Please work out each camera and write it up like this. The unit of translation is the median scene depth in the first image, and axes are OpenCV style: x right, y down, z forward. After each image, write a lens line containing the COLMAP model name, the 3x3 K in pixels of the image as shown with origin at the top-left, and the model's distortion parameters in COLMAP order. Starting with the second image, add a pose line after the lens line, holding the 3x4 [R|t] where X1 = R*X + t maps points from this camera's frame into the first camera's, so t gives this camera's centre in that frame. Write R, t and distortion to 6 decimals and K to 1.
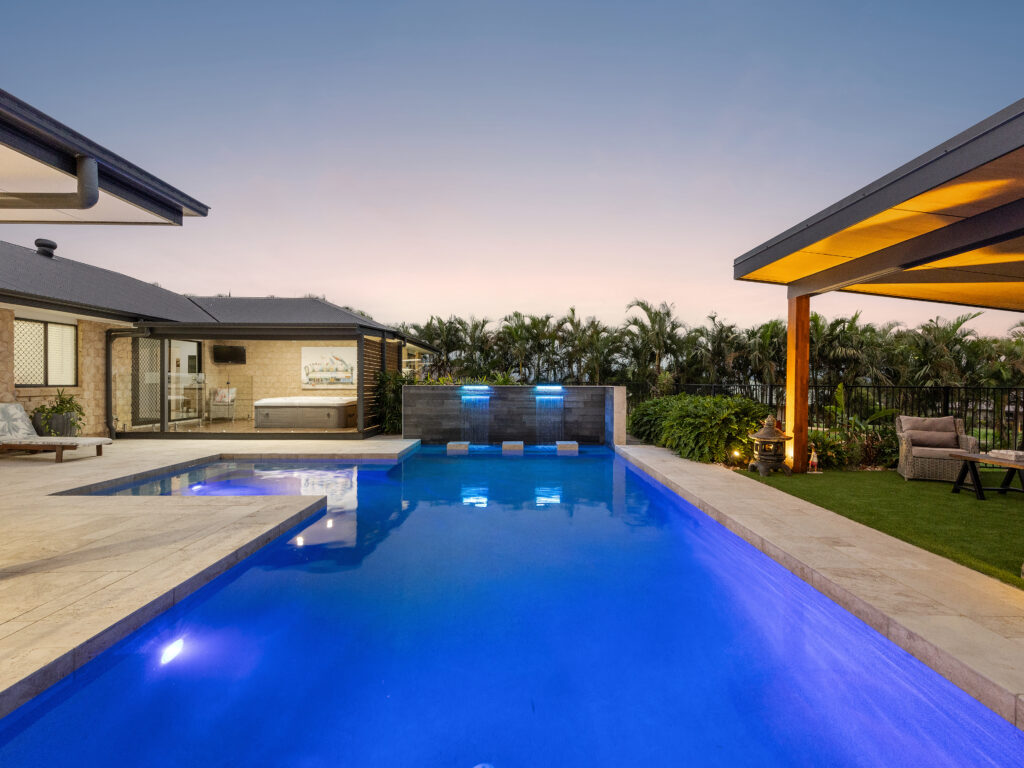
lens RADIAL K [[444.0, 0, 518.8], [0, 444.0, 389.2], [0, 0, 1]] dist [-0.007963, 0.000289]
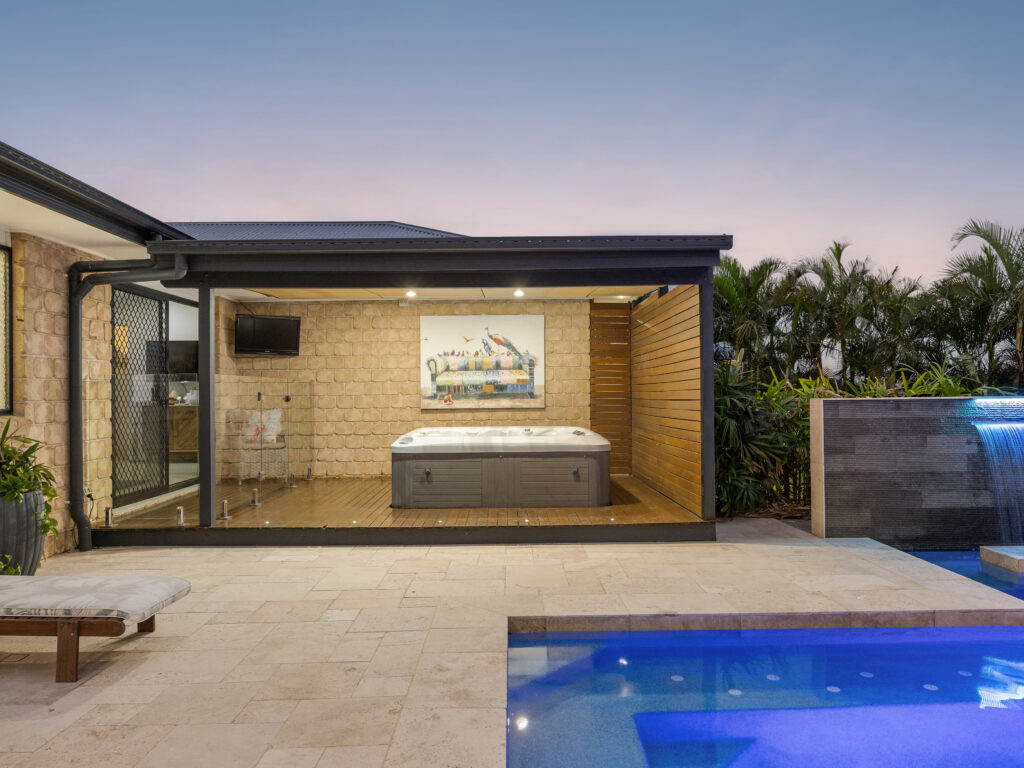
lens RADIAL K [[721.9, 0, 512.9], [0, 721.9, 393.4], [0, 0, 1]] dist [-0.004464, 0.000059]
pose [[0.999661, -0.013920, -0.022014, -0.382303], [0.013660, 0.999836, -0.011913, -0.006995], [0.022176, 0.011609, 0.999687, 0.272469]]
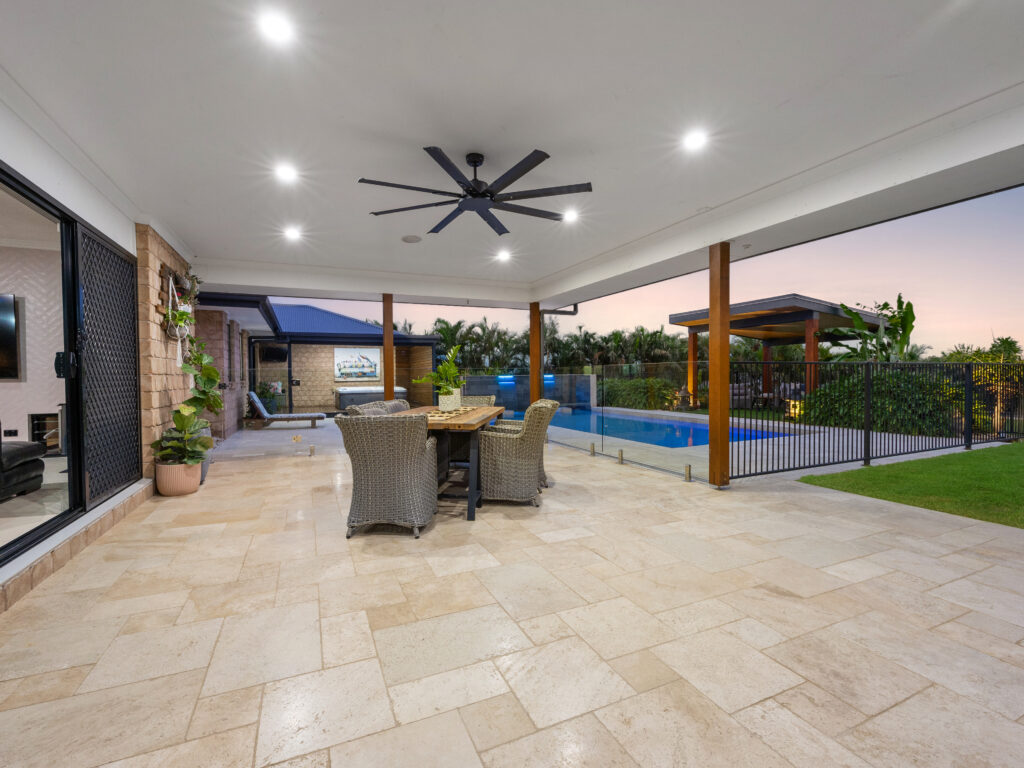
lens RADIAL K [[444.0, 0, 507.8], [0, 444.0, 389.5], [0, 0, 1]] dist [-0.007963, 0.000289]
pose [[0.923014, -0.028043, 0.383744, -0.523082], [0.022323, 0.999563, 0.019352, 0.008740], [-0.384119, -0.009296, 0.923237, -0.354763]]
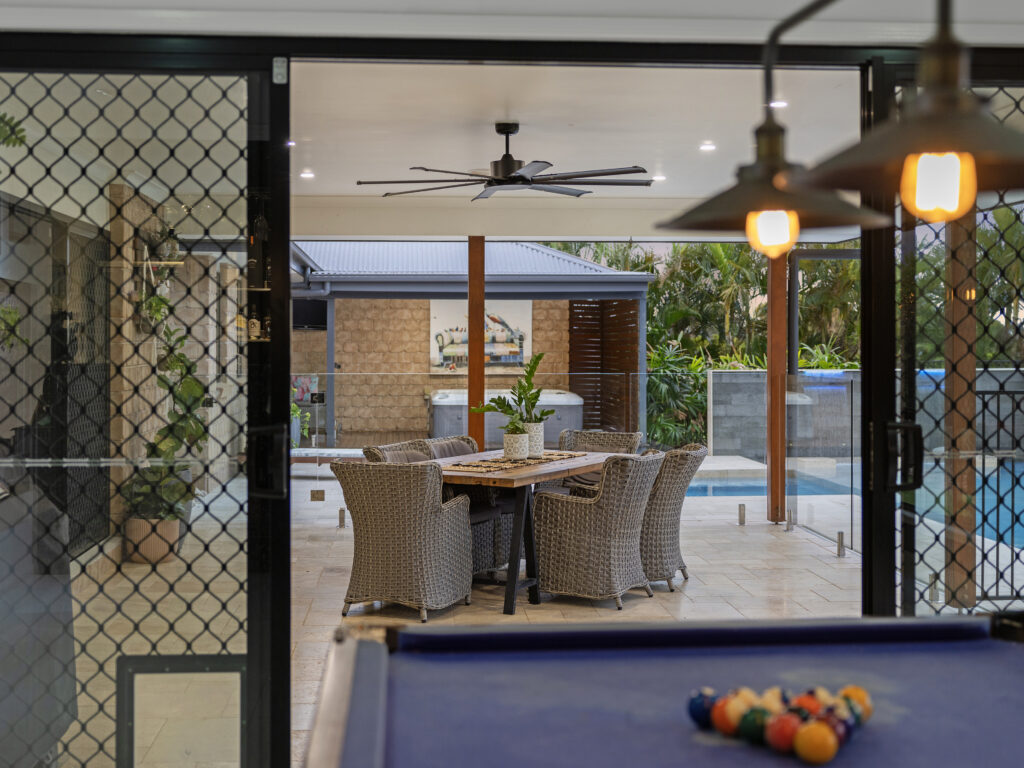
lens RADIAL K [[1365.0, 0, 514.4], [0, 1365.0, 378.1], [0, 0, 1]] dist [-0.000792, 0.000000]
pose [[0.998850, -0.006773, 0.047469, -0.468293], [0.006256, 0.999920, 0.011019, -0.015405], [-0.047539, -0.010709, 0.998812, -0.680627]]
